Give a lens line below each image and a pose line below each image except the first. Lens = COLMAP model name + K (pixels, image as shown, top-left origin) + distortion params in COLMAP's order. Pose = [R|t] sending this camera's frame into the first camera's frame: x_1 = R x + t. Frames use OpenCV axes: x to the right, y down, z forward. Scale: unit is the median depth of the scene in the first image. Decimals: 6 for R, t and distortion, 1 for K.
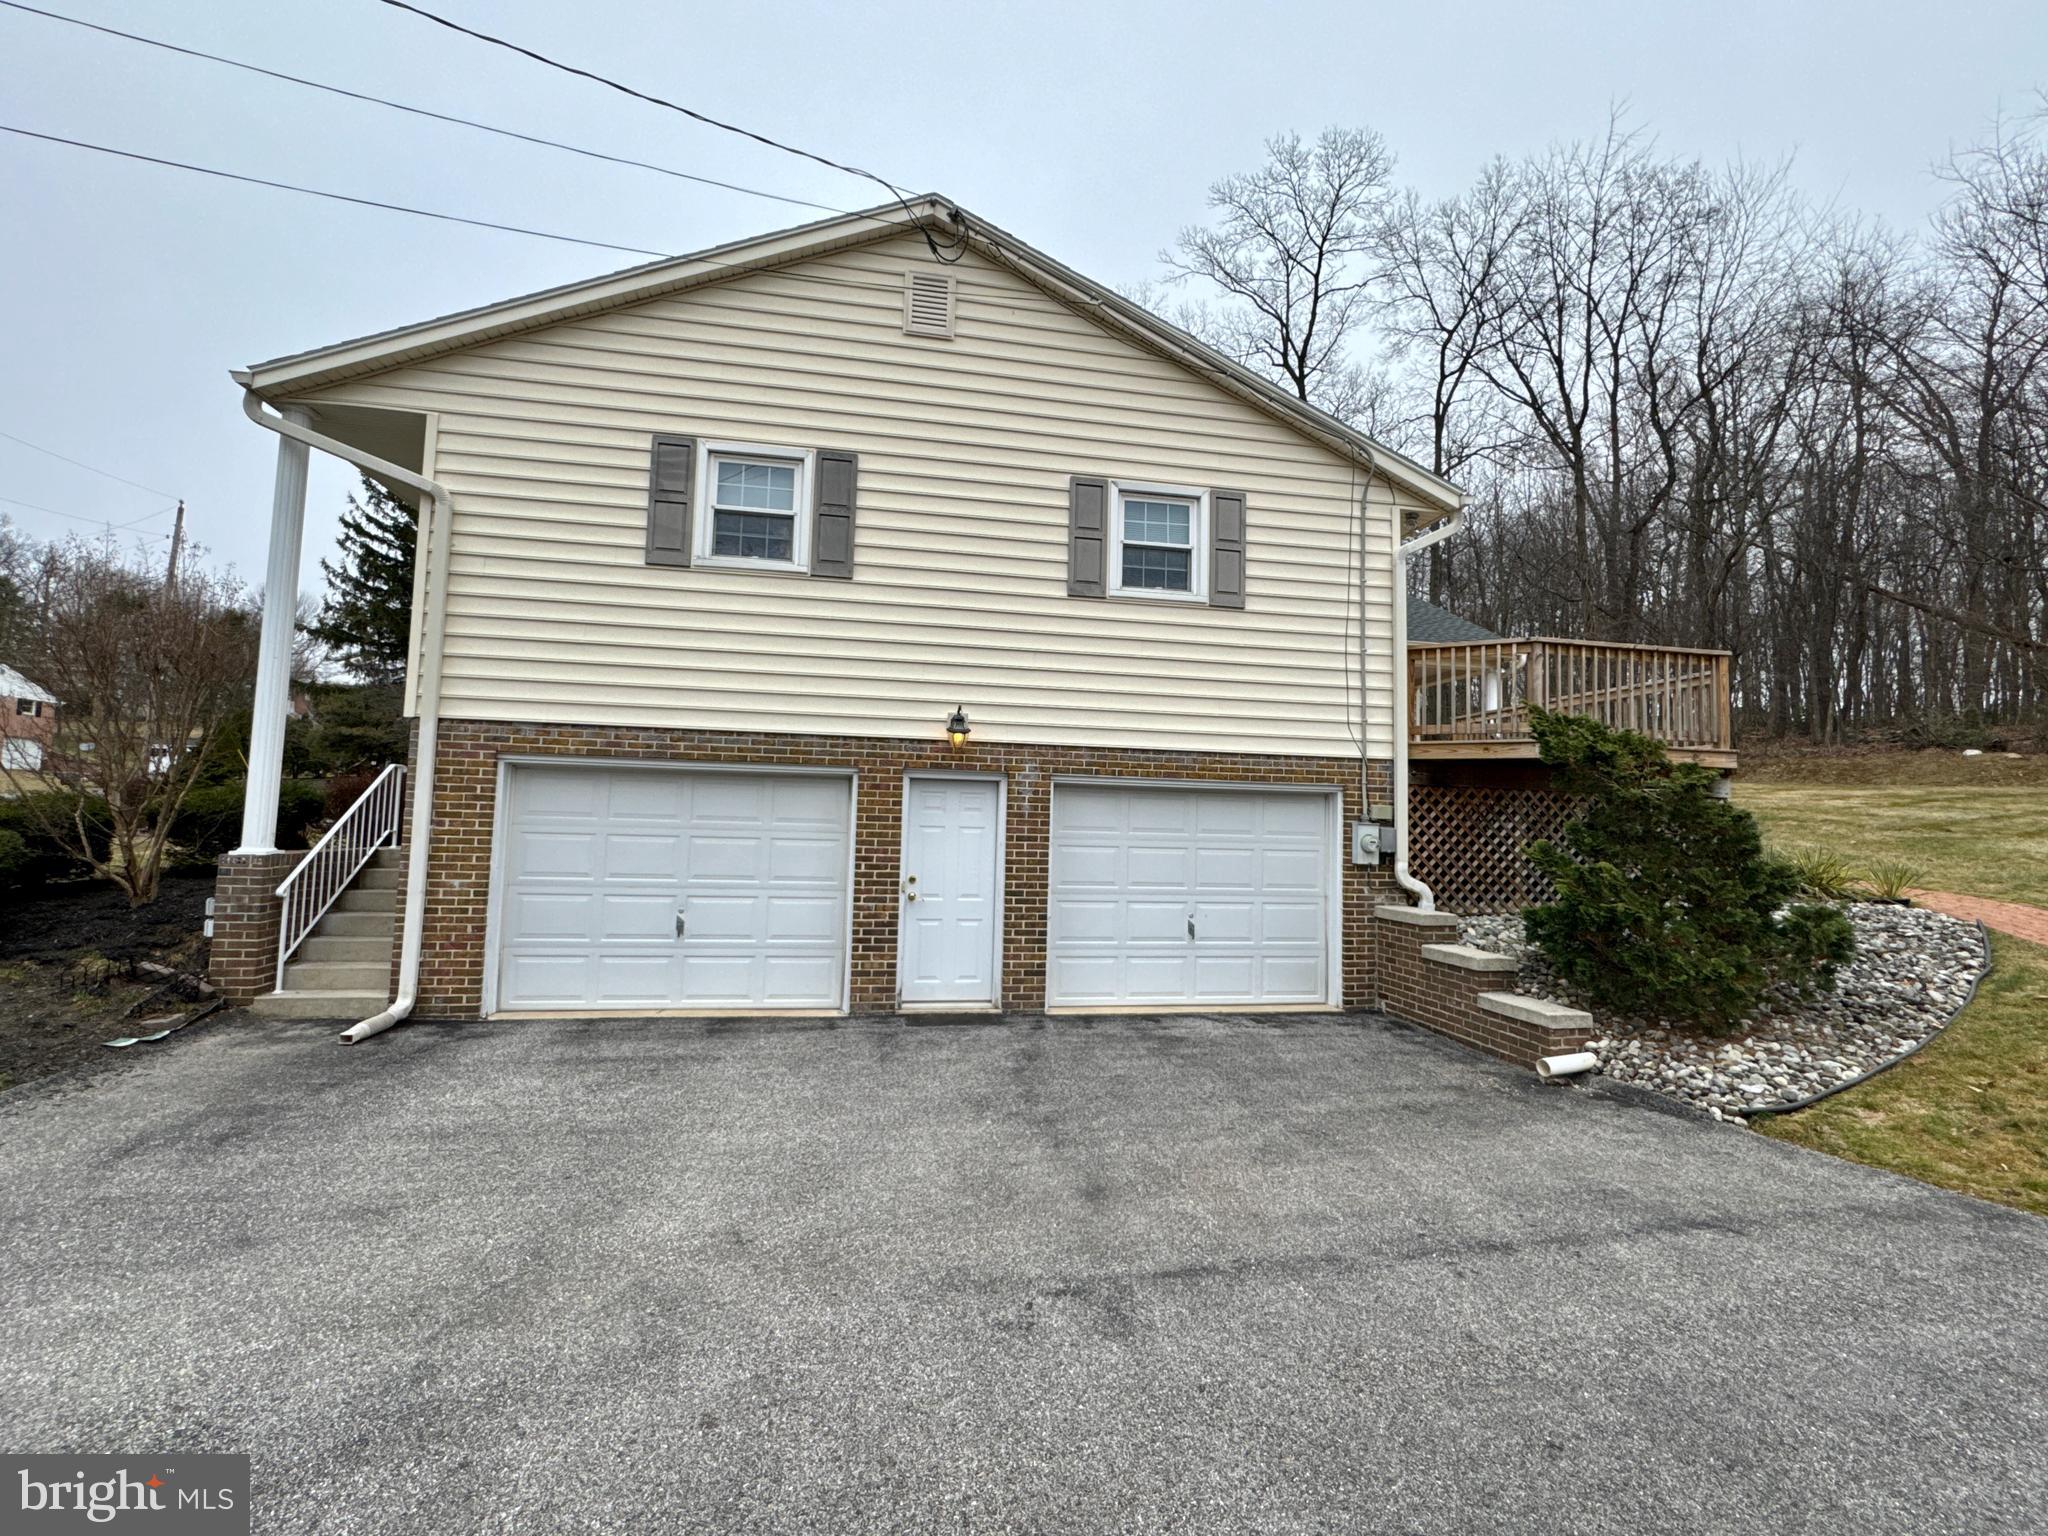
lens RADIAL K [[913.5, 0, 1022.5], [0, 913.5, 765.7], [0, 0, 1]] dist [0.002161, 0.001101]
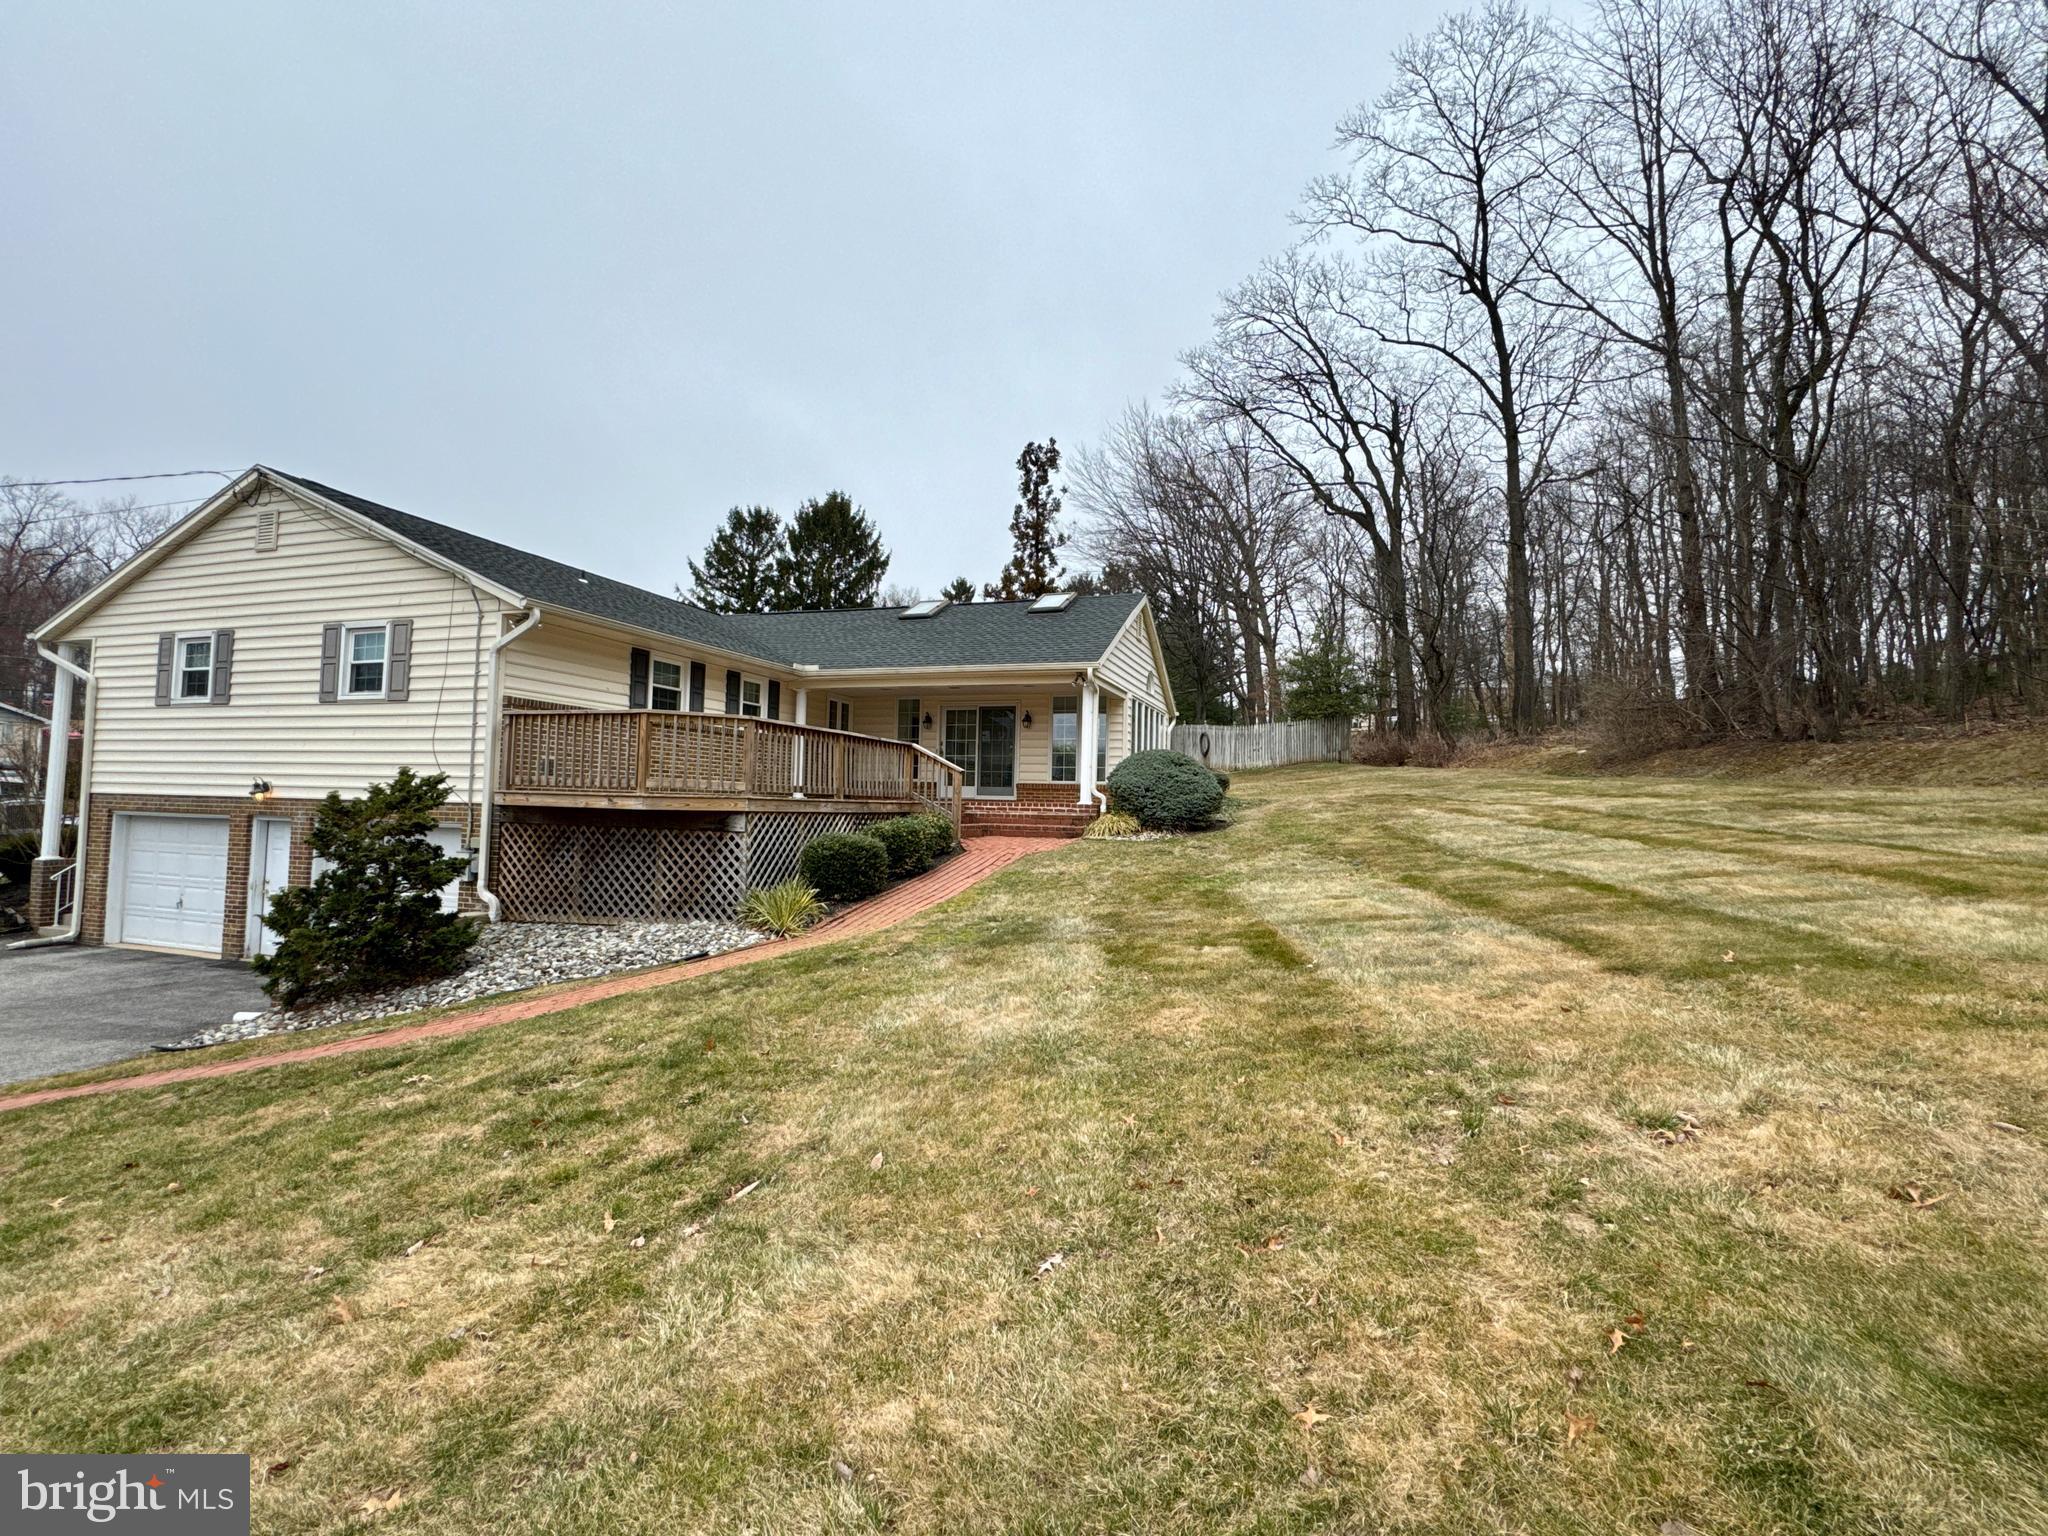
lens RADIAL K [[913.5, 0, 1020.9], [0, 913.5, 771.2], [0, 0, 1]] dist [0.002161, 0.001101]
pose [[0.869414, -0.027036, -0.493345, 1.973102], [0.032434, 0.999471, 0.002386, -0.036002], [0.493019, -0.018076, 0.869831, 0.243819]]
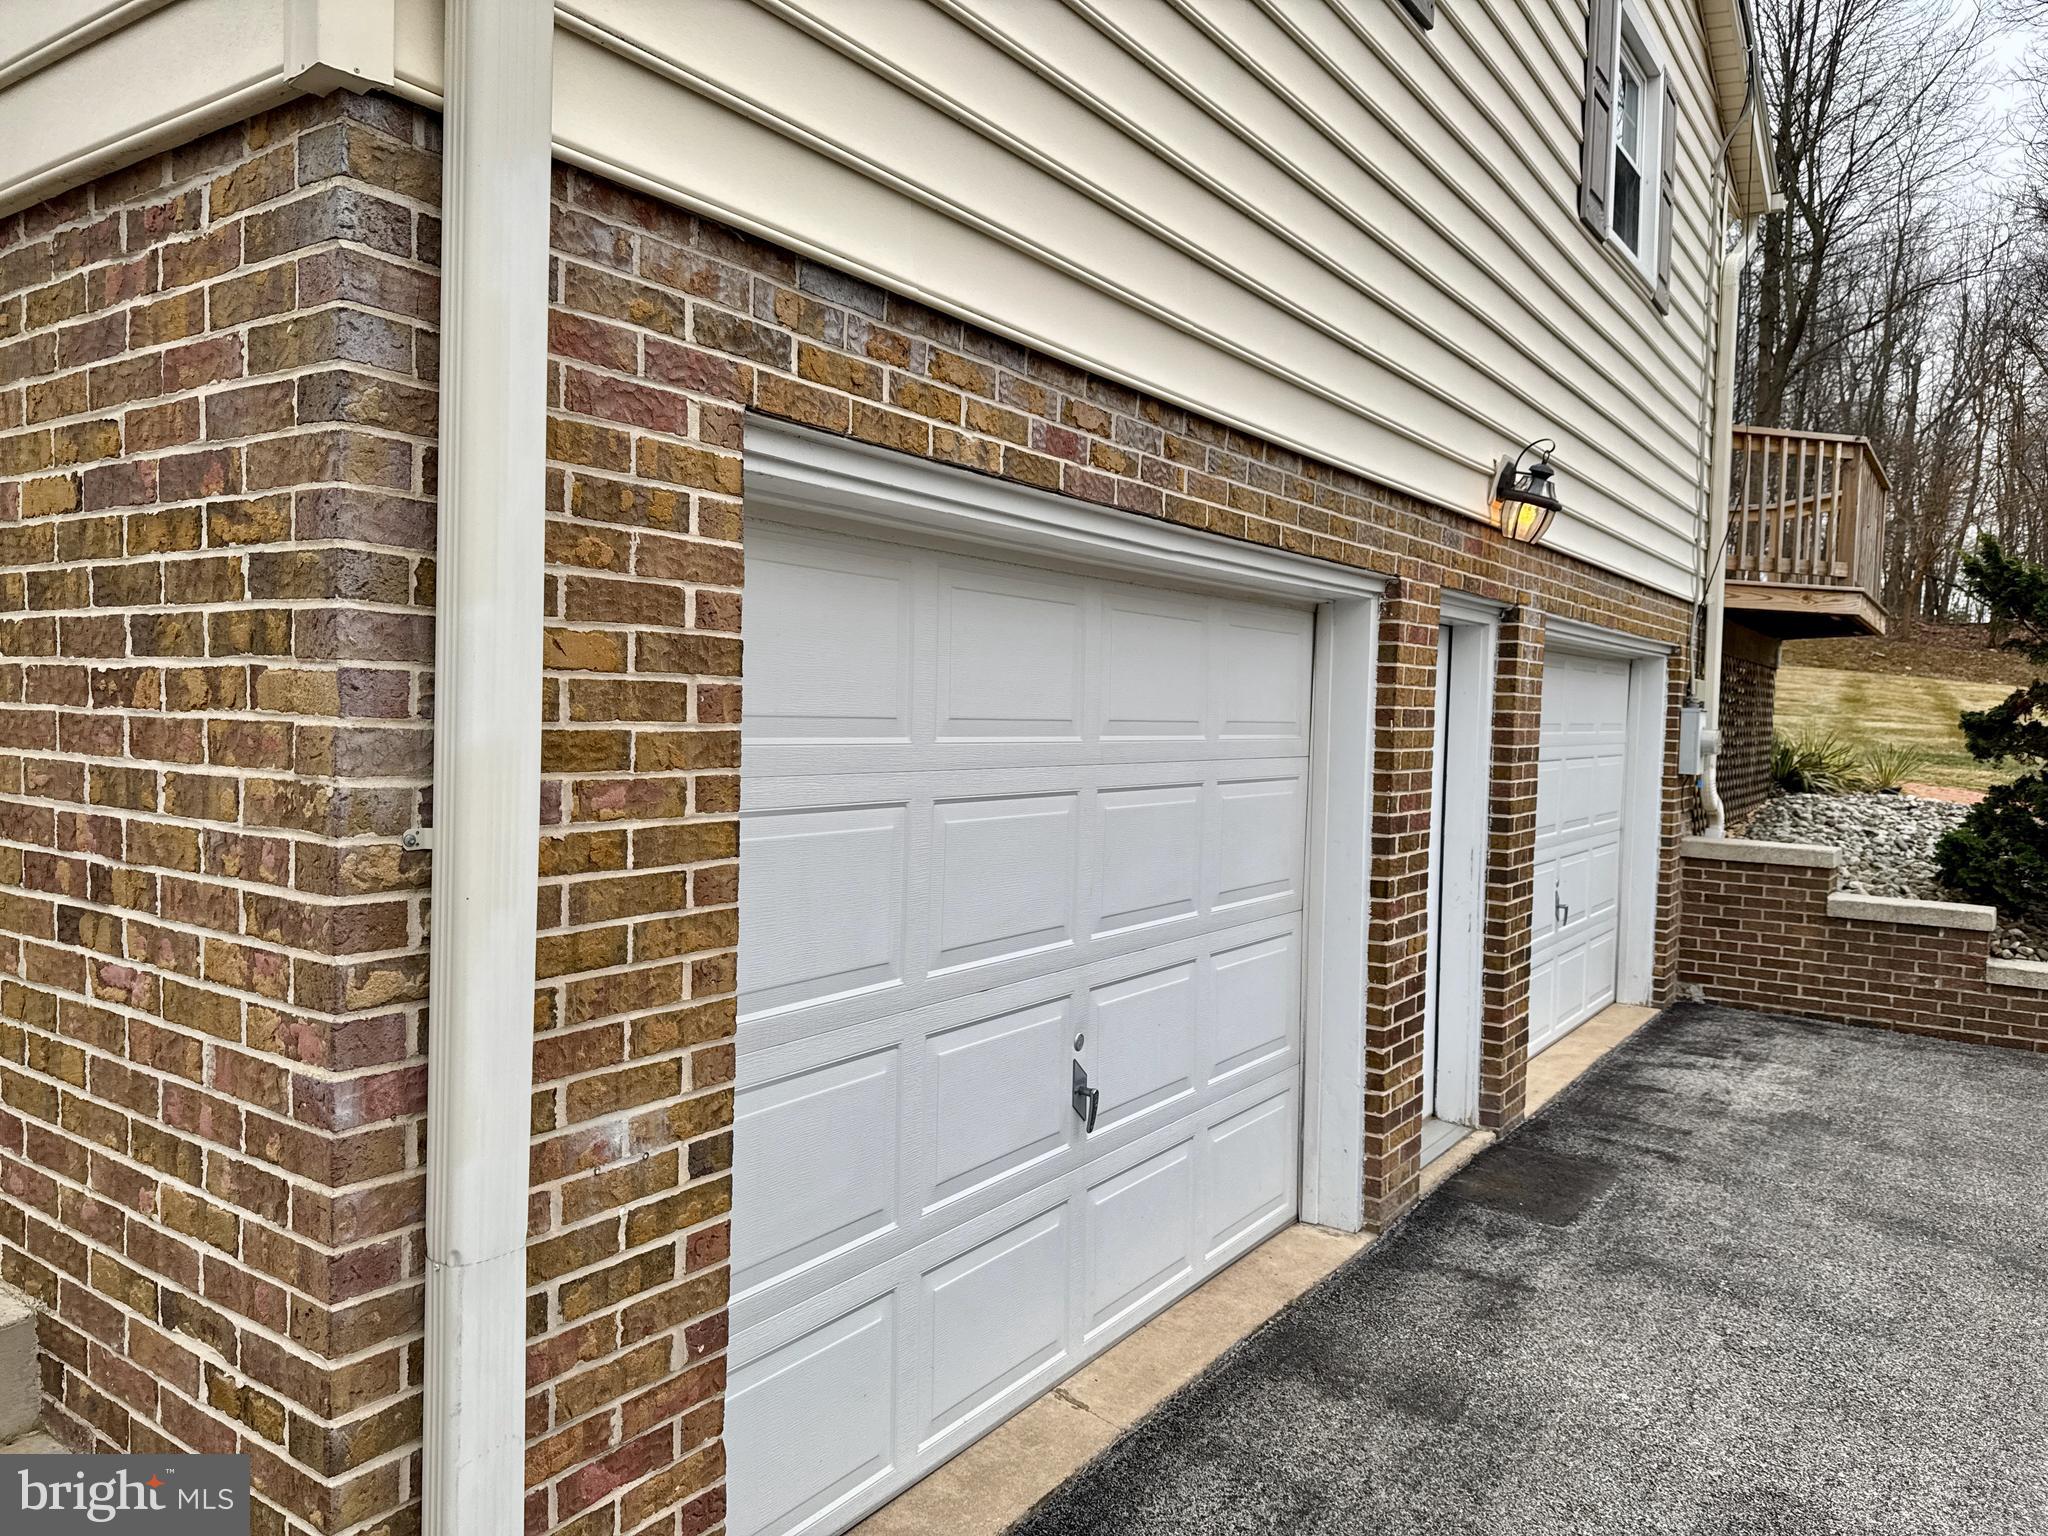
lens RADIAL K [[1407.2, 0, 1023.2], [0, 1407.2, 763.6], [0, 0, 1]] dist [0.069473, -0.000533]
pose [[0.710430, -0.038067, 0.702738, -0.704625], [-0.056021, 0.992309, 0.110388, 0.020463], [-0.701535, -0.117791, 0.702833, 0.705847]]
